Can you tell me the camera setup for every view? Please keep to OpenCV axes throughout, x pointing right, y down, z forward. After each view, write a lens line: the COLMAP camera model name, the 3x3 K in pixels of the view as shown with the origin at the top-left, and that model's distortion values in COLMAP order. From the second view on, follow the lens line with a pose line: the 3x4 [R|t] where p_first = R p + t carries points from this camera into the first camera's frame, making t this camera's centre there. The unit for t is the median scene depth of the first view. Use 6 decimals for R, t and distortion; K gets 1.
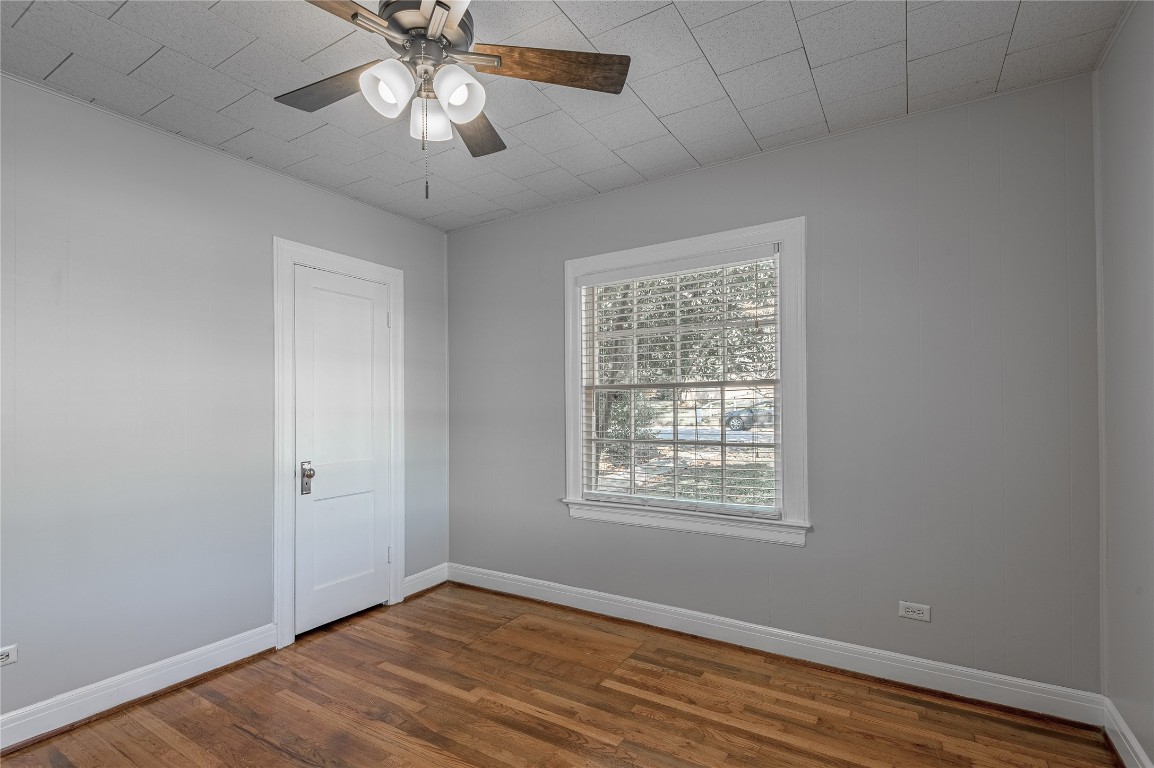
lens RADIAL K [[541.0, 0, 573.8], [0, 541.0, 399.1], [0, 0, 1]] dist [0.048649, -0.029535]
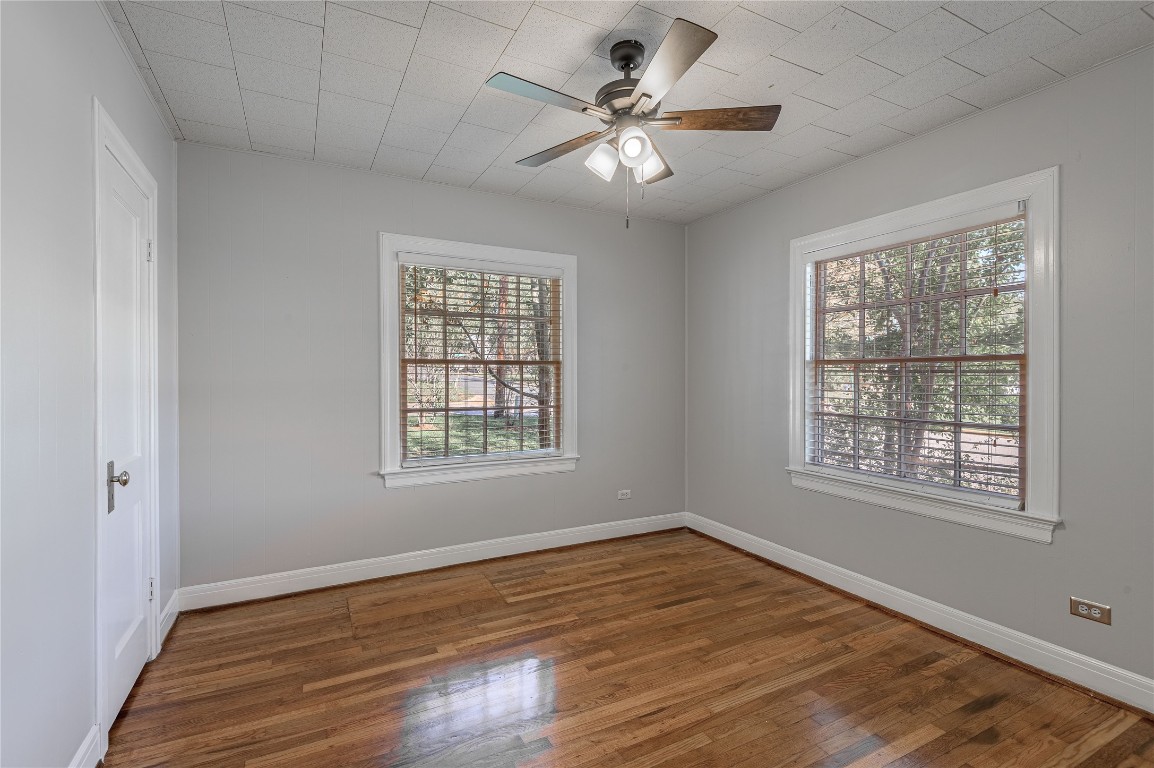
lens RADIAL K [[526.1, 0, 586.8], [0, 526.1, 381.7], [0, 0, 1]] dist [0.011006, -0.000214]
pose [[0.501566, -0.001311, 0.865119, -0.825182], [-0.012492, 0.999884, 0.008758, 0.008021], [-0.865029, -0.015200, 0.501491, 0.235819]]
